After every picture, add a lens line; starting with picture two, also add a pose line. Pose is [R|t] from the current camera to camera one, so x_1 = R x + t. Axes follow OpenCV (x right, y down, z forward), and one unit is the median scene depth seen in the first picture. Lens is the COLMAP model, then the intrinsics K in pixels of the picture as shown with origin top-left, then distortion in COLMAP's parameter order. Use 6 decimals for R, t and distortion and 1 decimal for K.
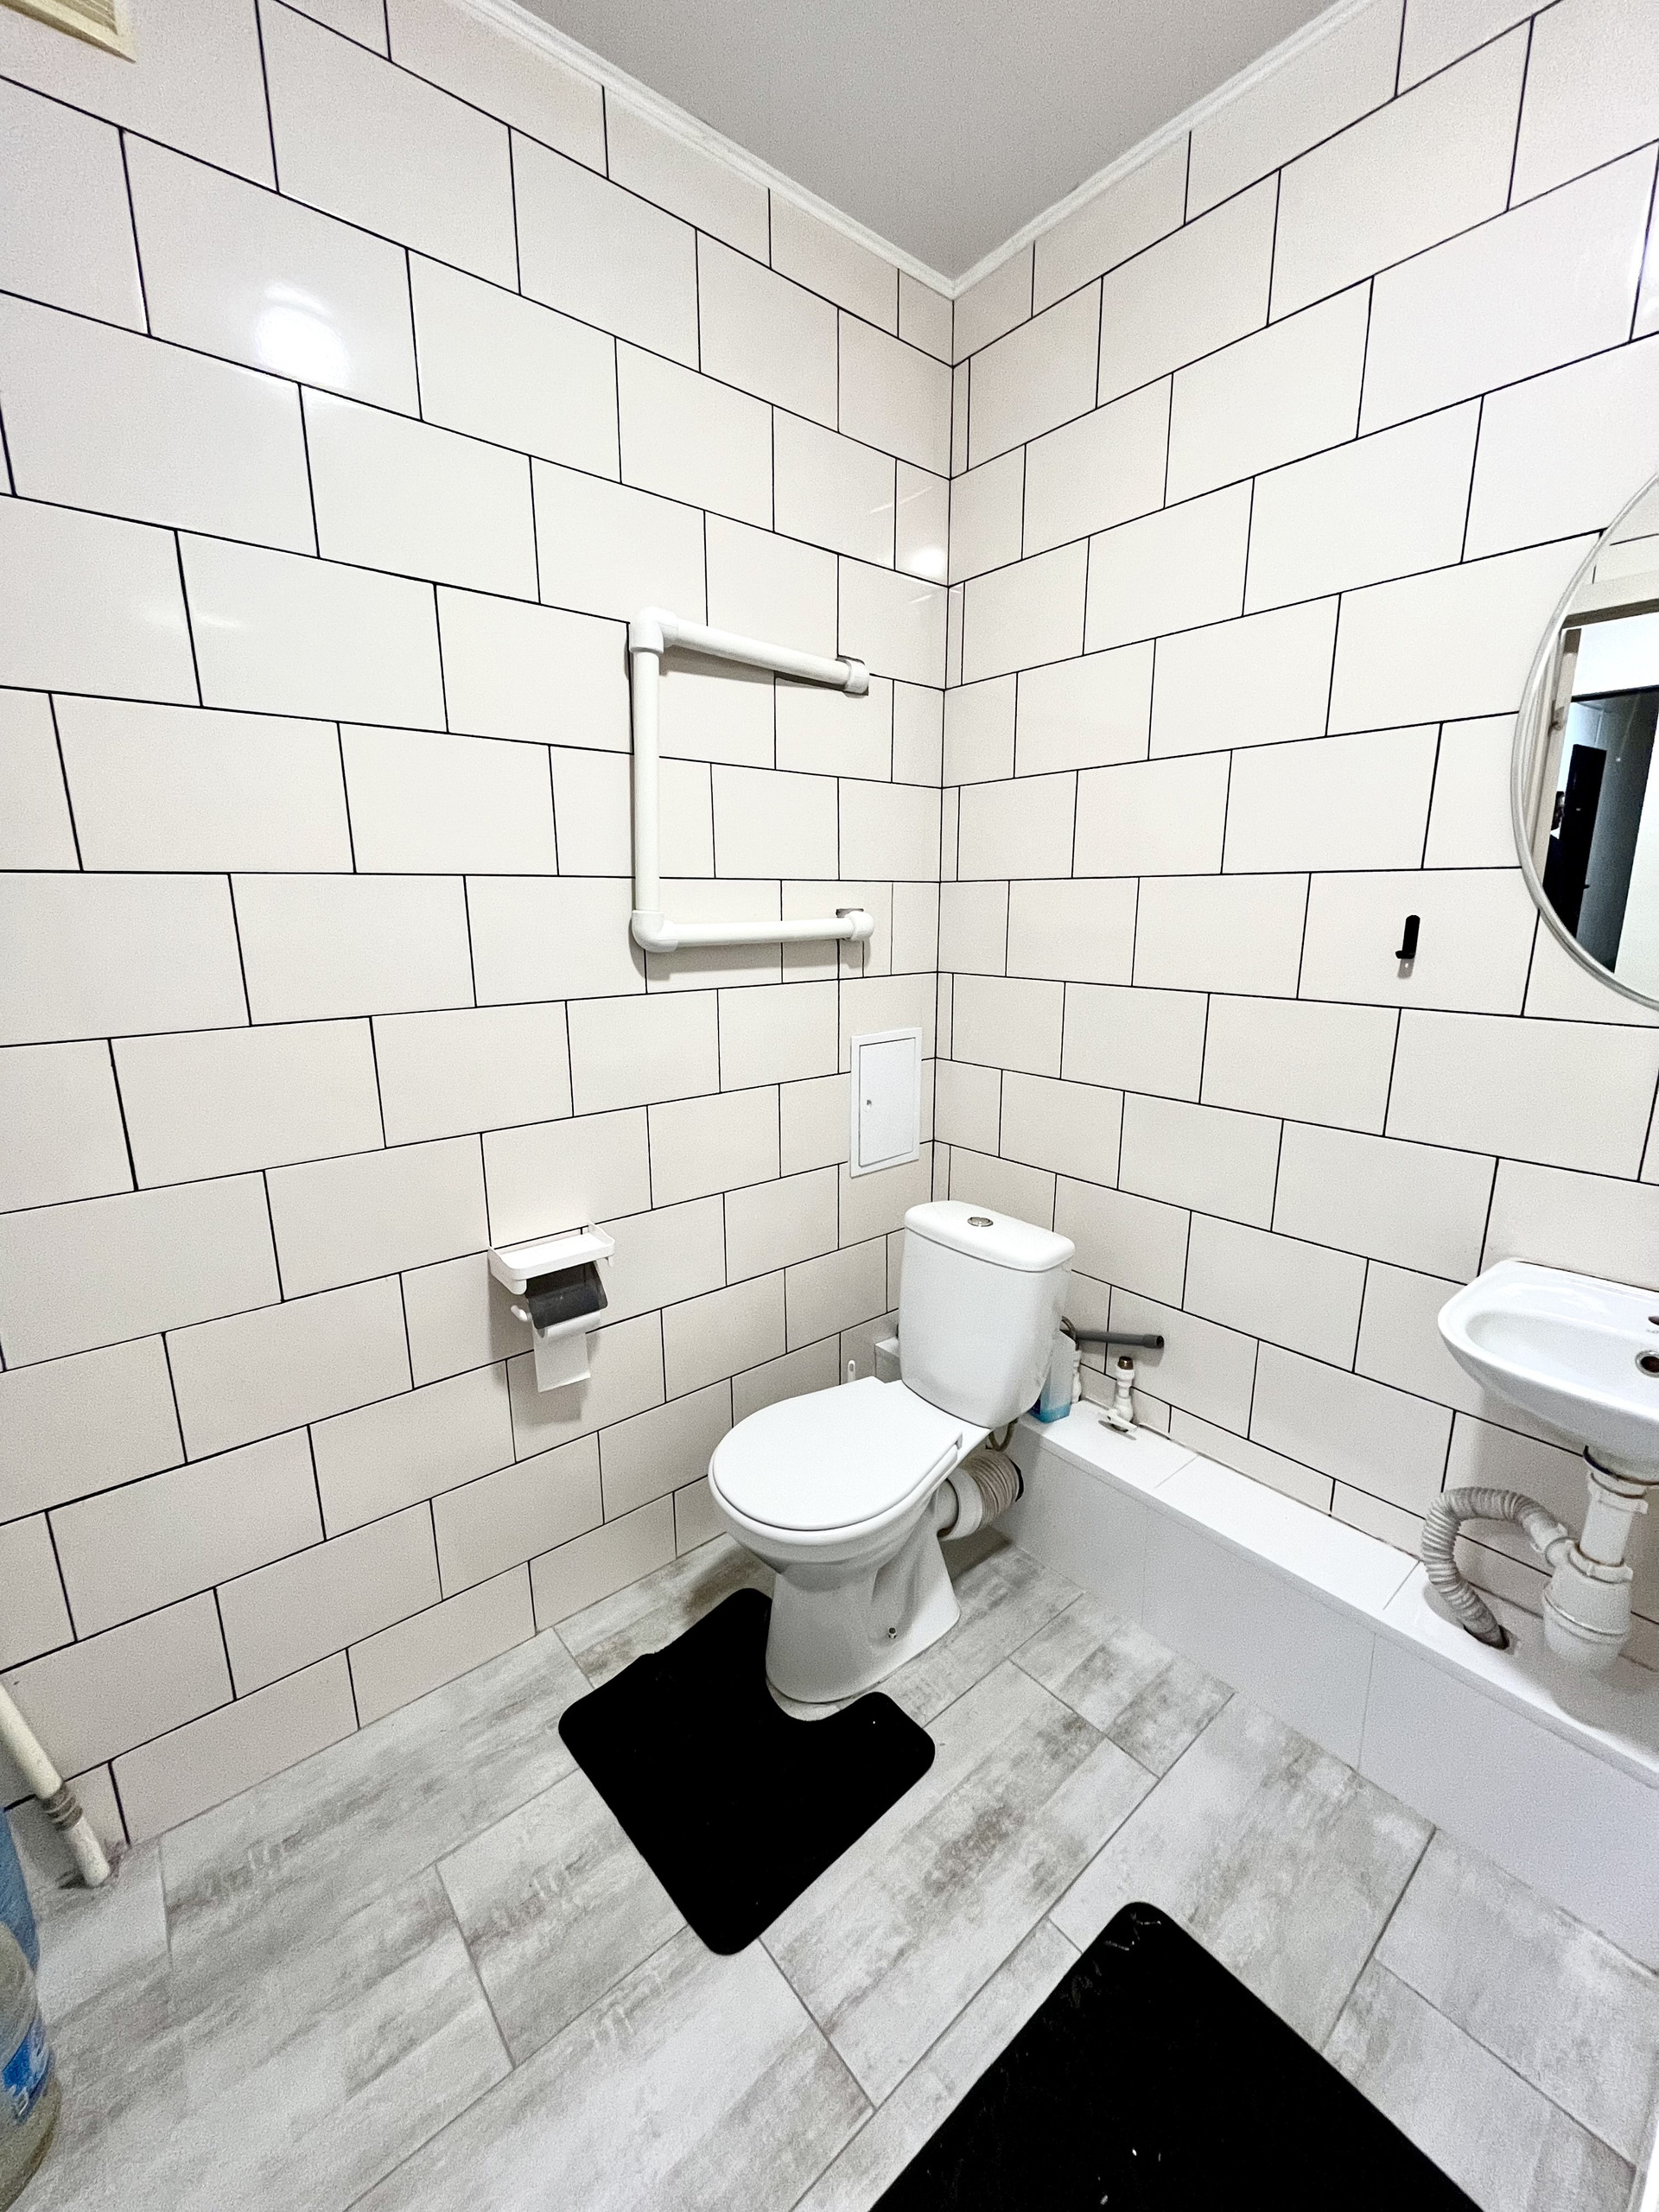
lens RADIAL K [[891.0, 0, 827.9], [0, 891.0, 1096.9], [0, 0, 1]] dist [-0.004346, 0.000269]
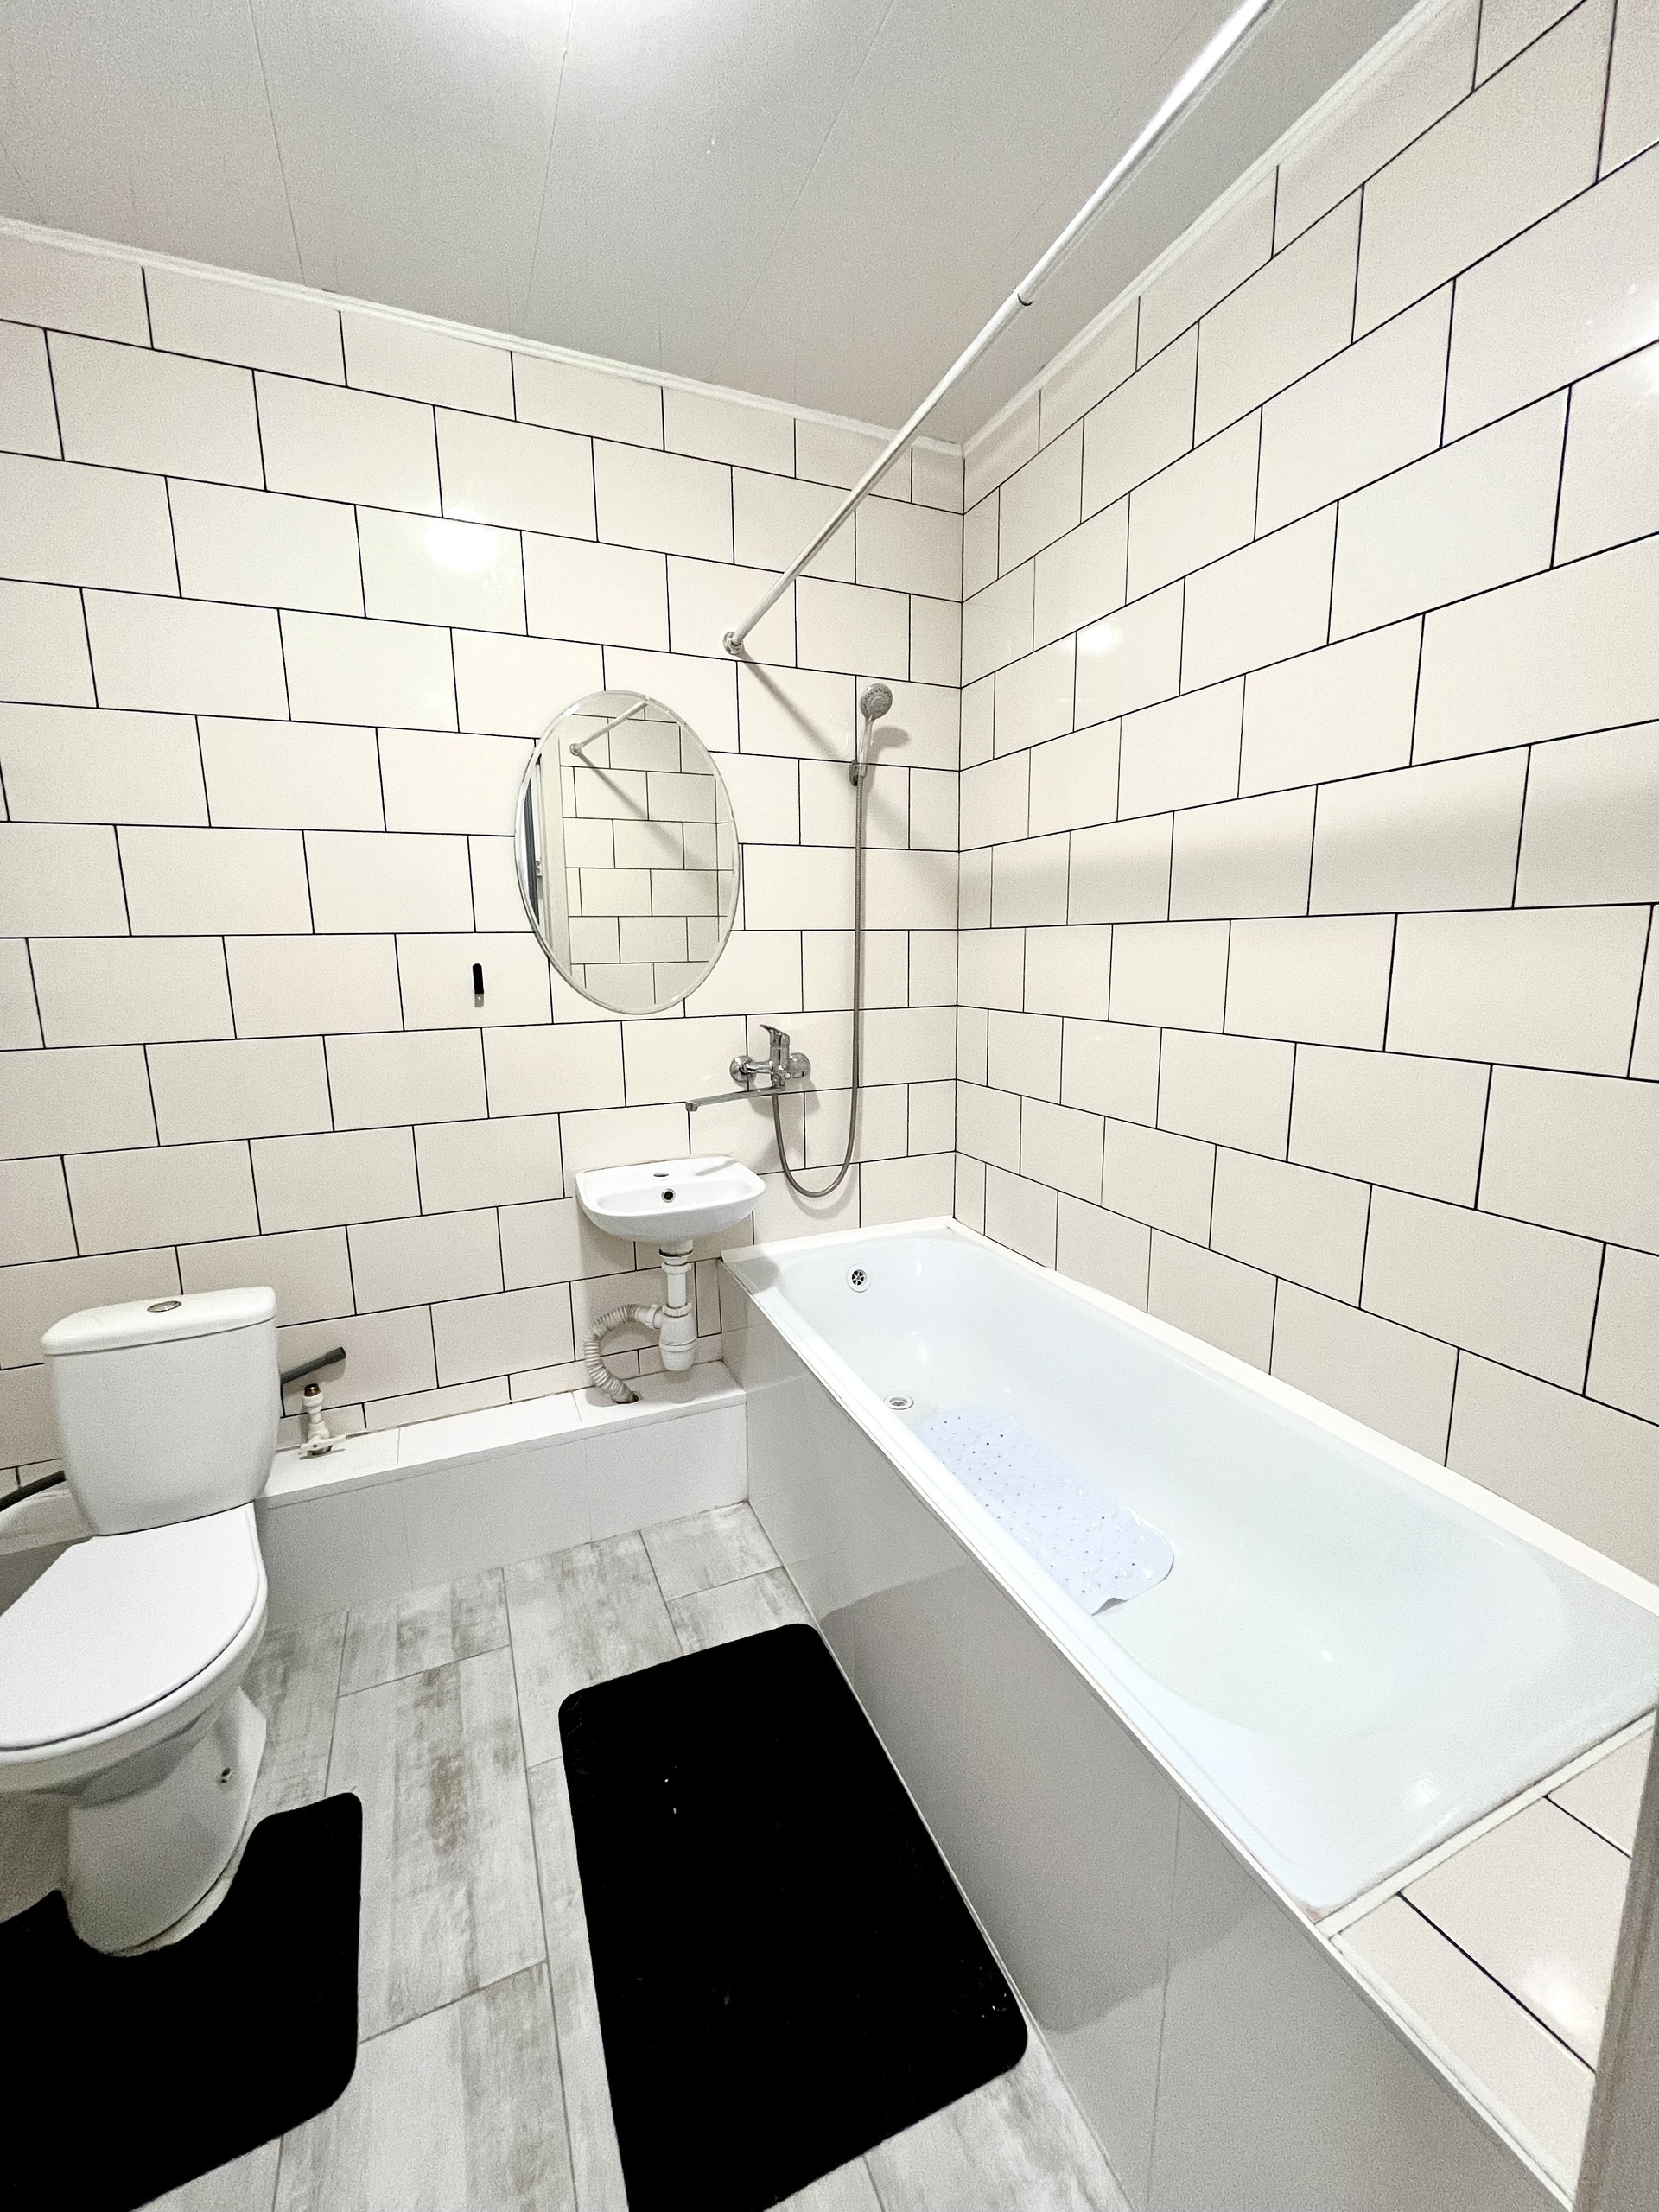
lens RADIAL K [[891.0, 0, 827.2], [0, 891.0, 1101.4], [0, 0, 1]] dist [-0.004346, 0.000269]
pose [[0.283046, -0.166840, 0.944484, -0.560818], [0.221040, 0.969592, 0.105033, -0.011527], [-0.933288, 0.179039, 0.311318, 0.051460]]
